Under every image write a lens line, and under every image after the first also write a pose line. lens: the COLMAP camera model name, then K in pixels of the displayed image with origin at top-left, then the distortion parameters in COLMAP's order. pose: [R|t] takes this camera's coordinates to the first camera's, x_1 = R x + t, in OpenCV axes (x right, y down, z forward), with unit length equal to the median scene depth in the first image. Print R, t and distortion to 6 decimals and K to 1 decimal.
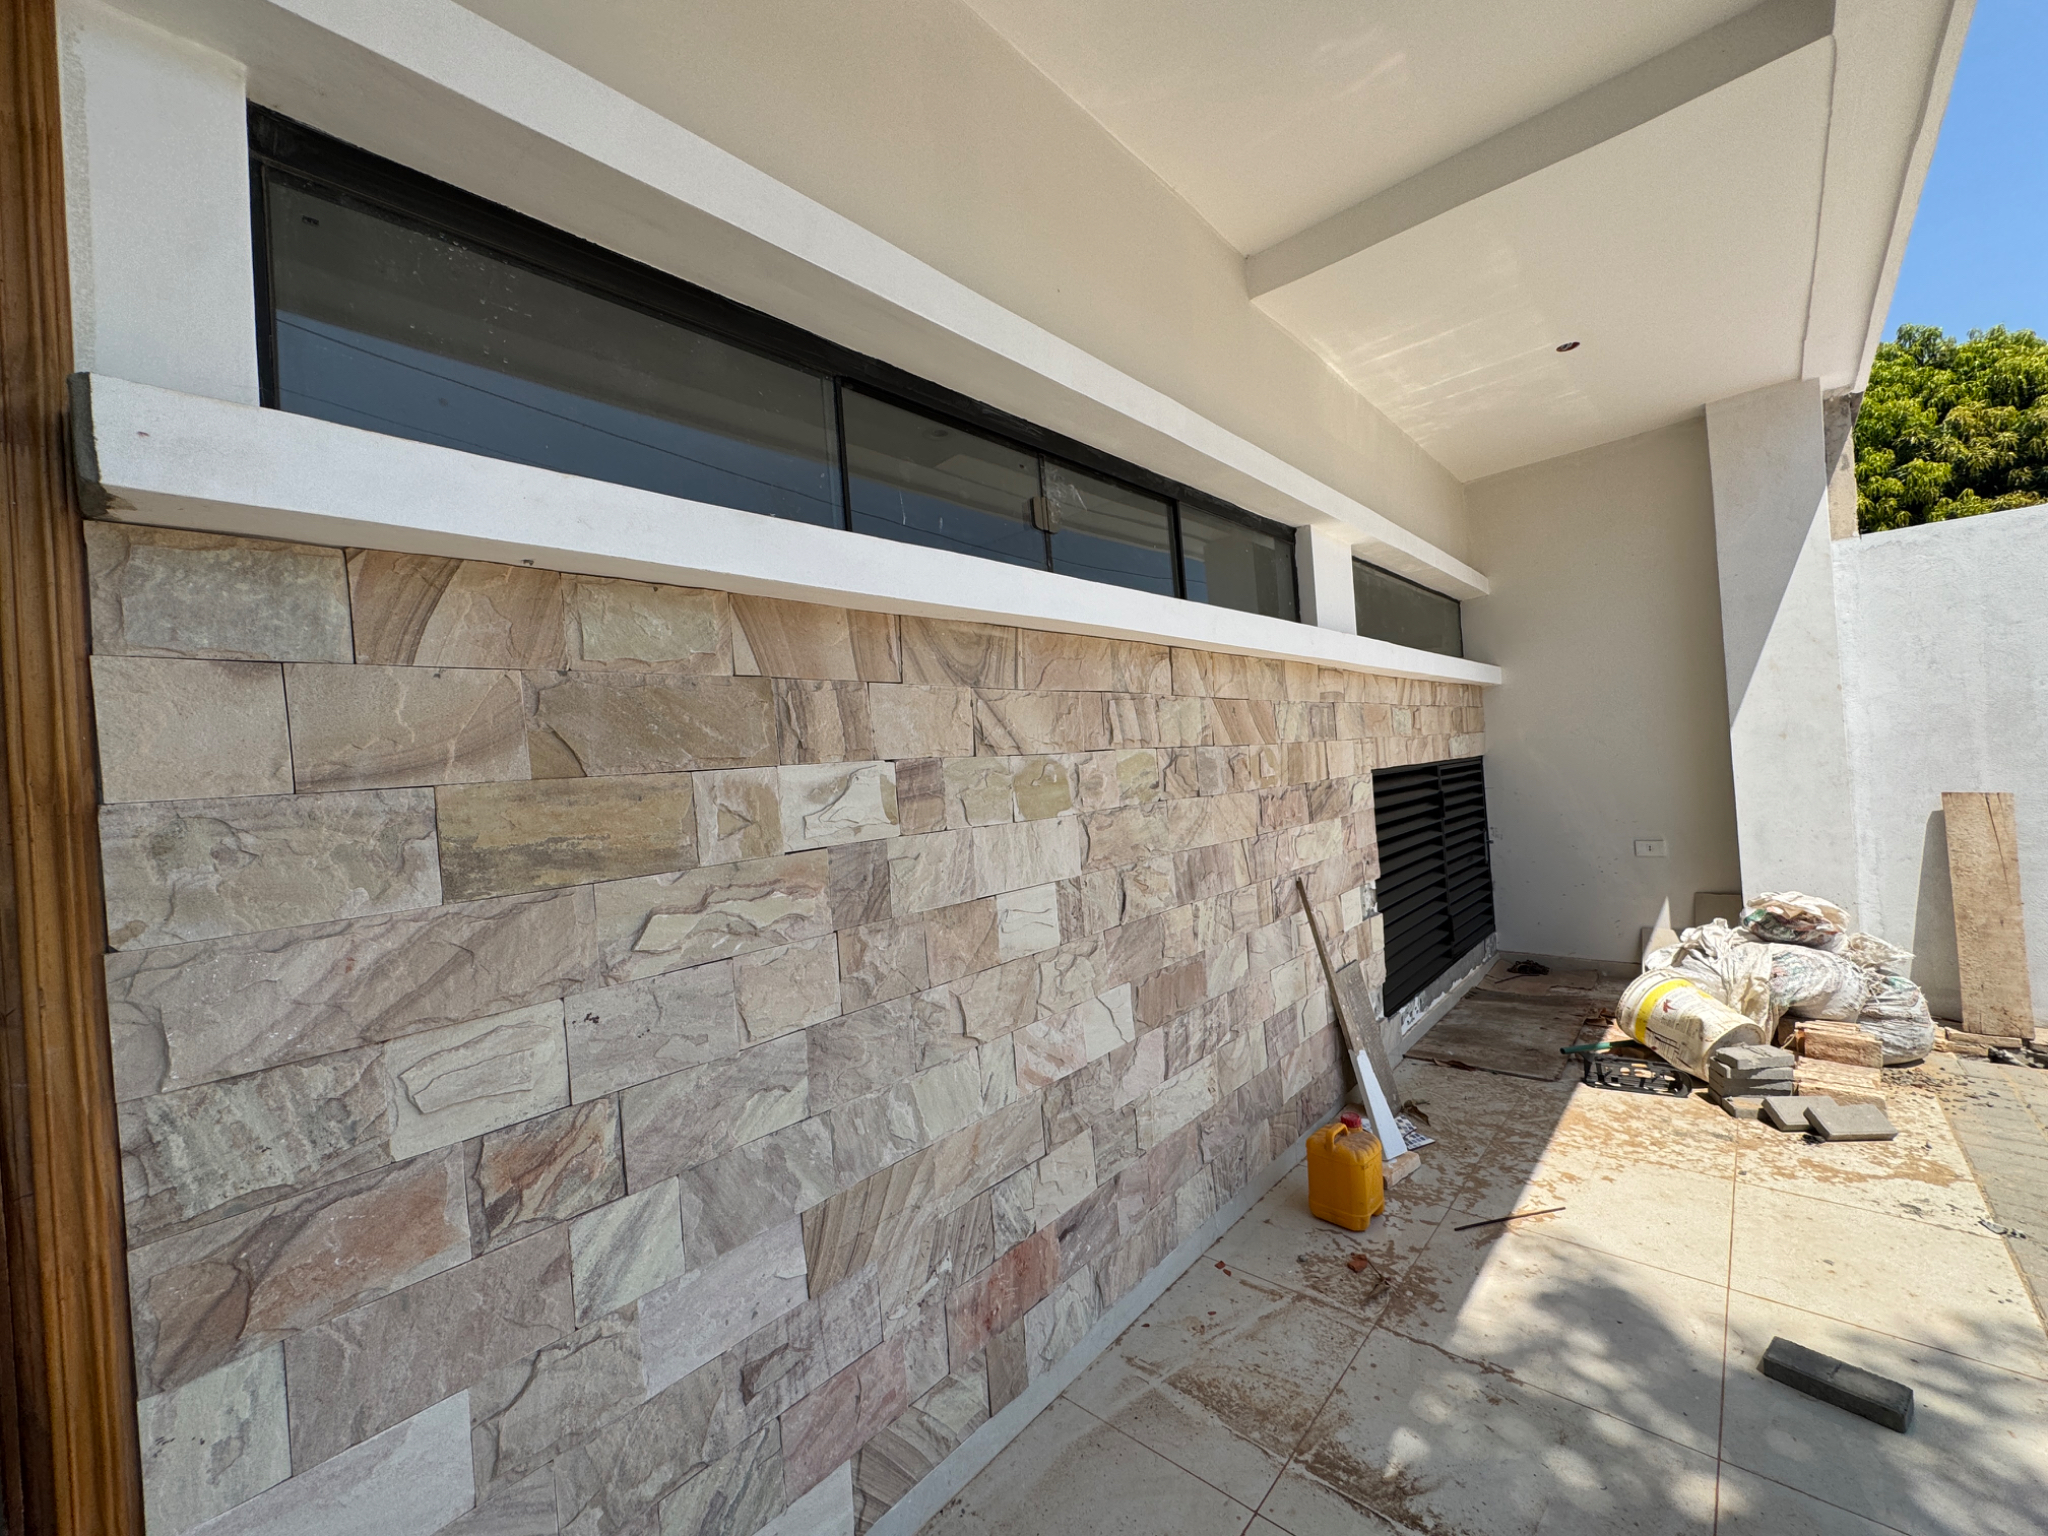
lens RADIAL K [[809.0, 0, 1010.5], [0, 809.0, 768.5], [0, 0, 1]] dist [-0.002841, -0.000111]
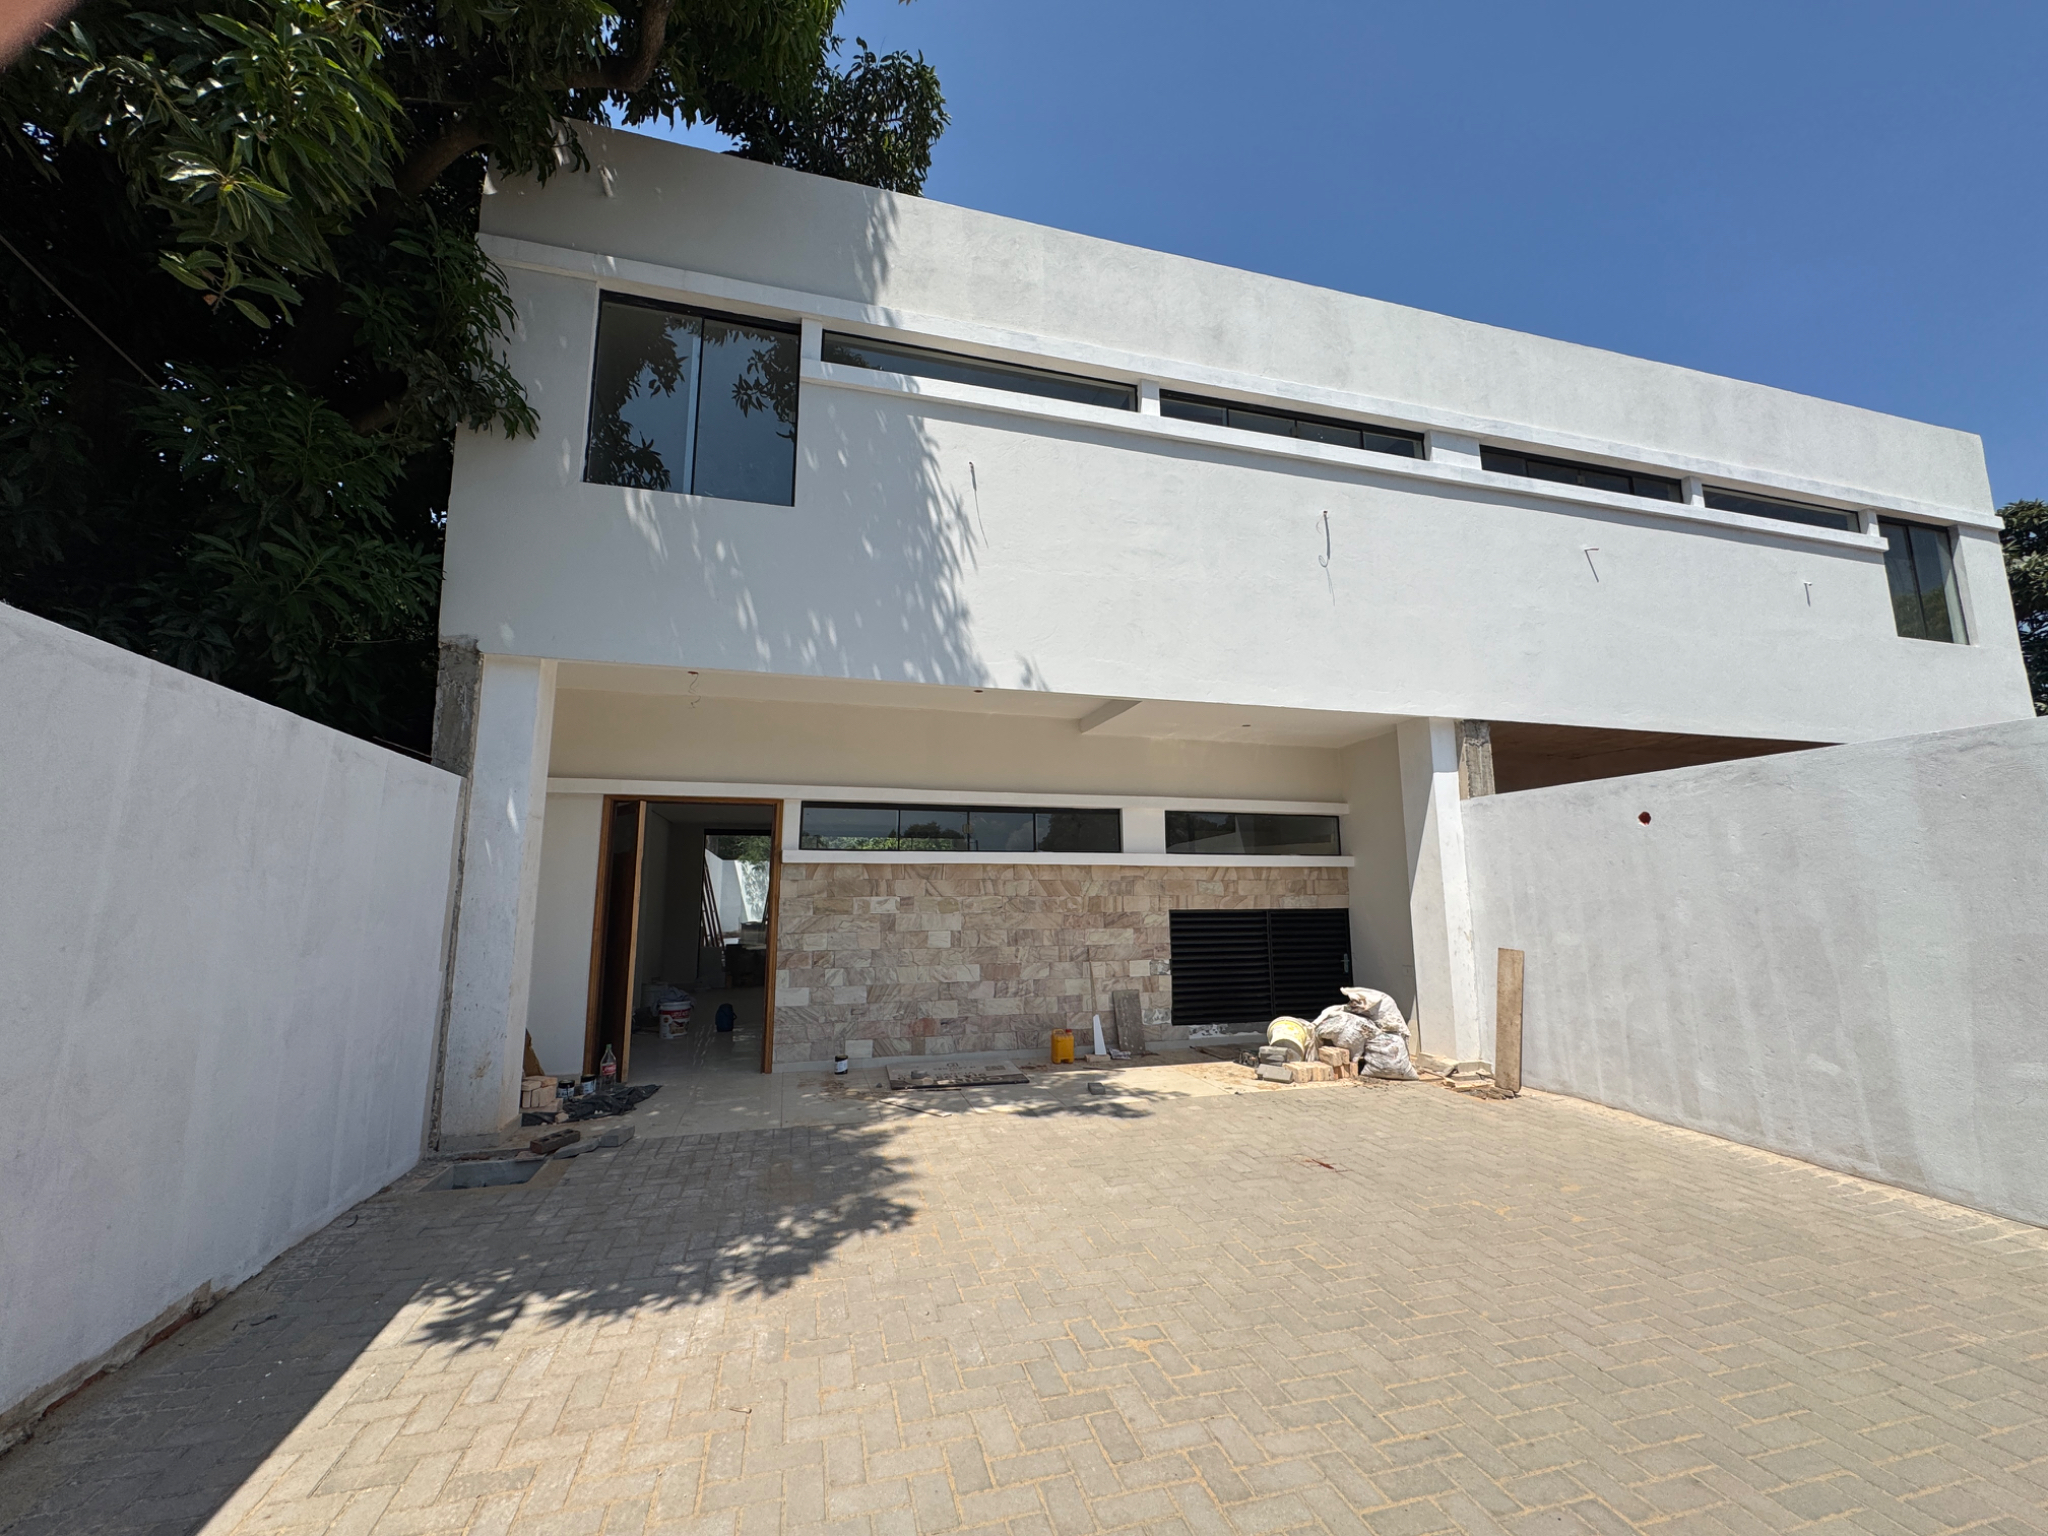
lens RADIAL K [[821.8, 0, 1024.0], [0, 821.8, 768.0], [0, 0, 1]] dist [0.017613, -0.004797]
pose [[0.841902, -0.017914, -0.539333, 2.772359], [-0.052007, 0.992103, -0.114135, -0.221305], [0.537119, 0.124140, 0.834322, -2.425578]]
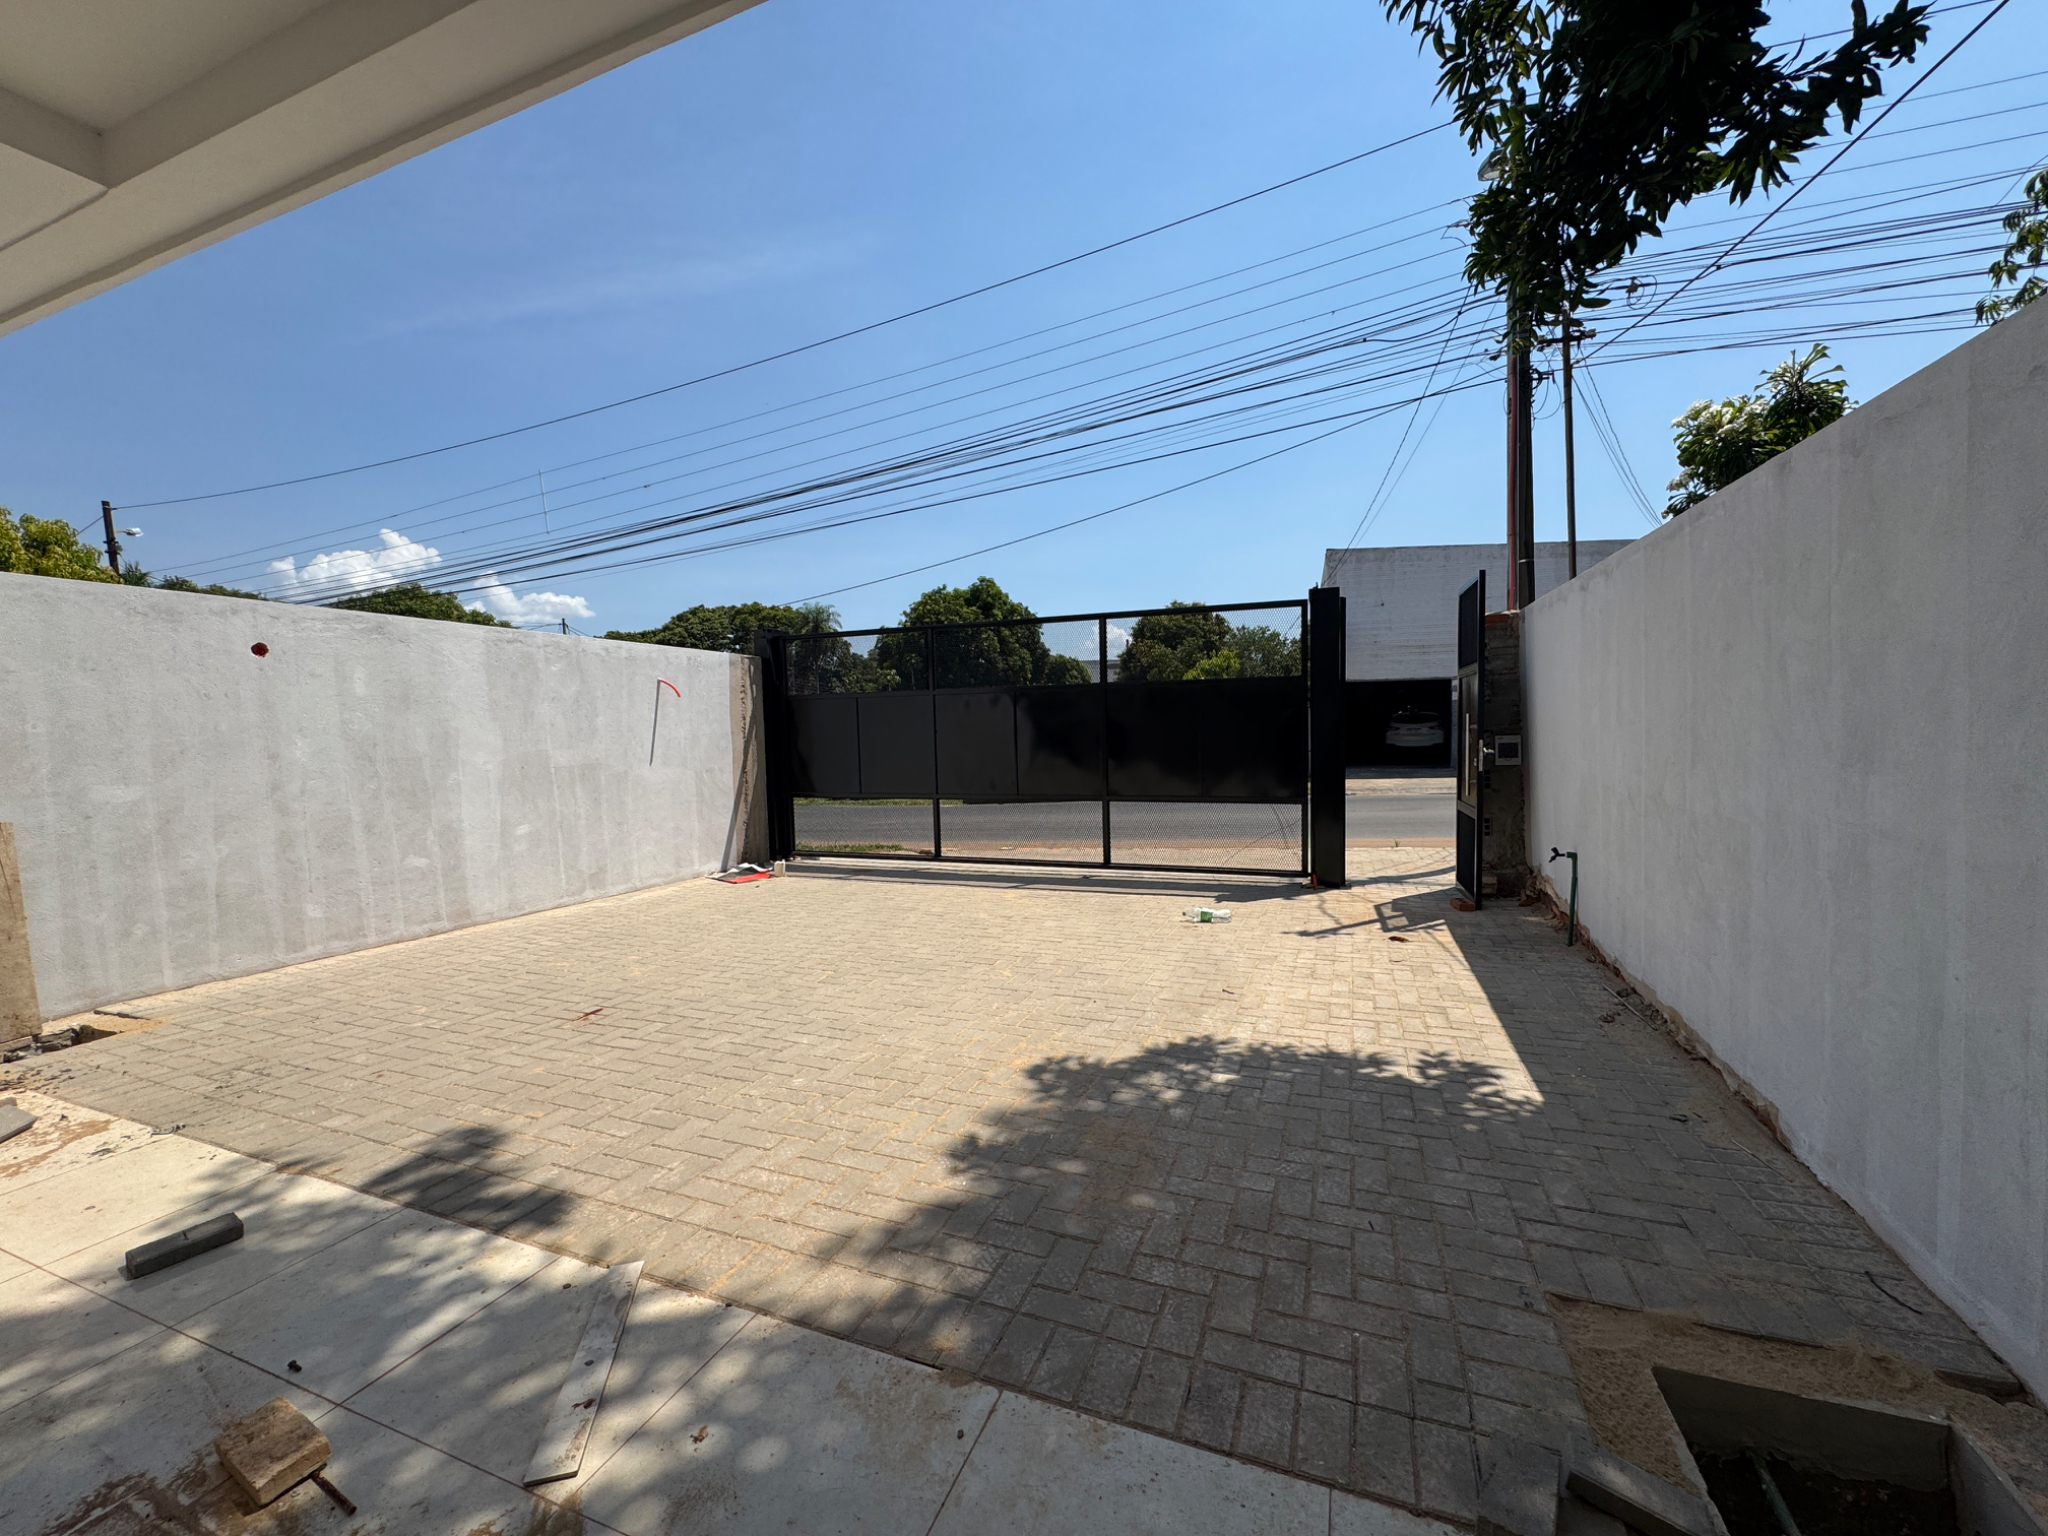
lens RADIAL K [[809.0, 0, 1010.5], [0, 809.0, 768.5], [0, 0, 1]] dist [-0.002841, -0.000111]
pose [[-0.342497, 0.028482, 0.939087, -0.543973], [0.038128, 0.999138, -0.016398, 0.049545], [-0.938745, 0.030189, -0.343288, 0.133245]]
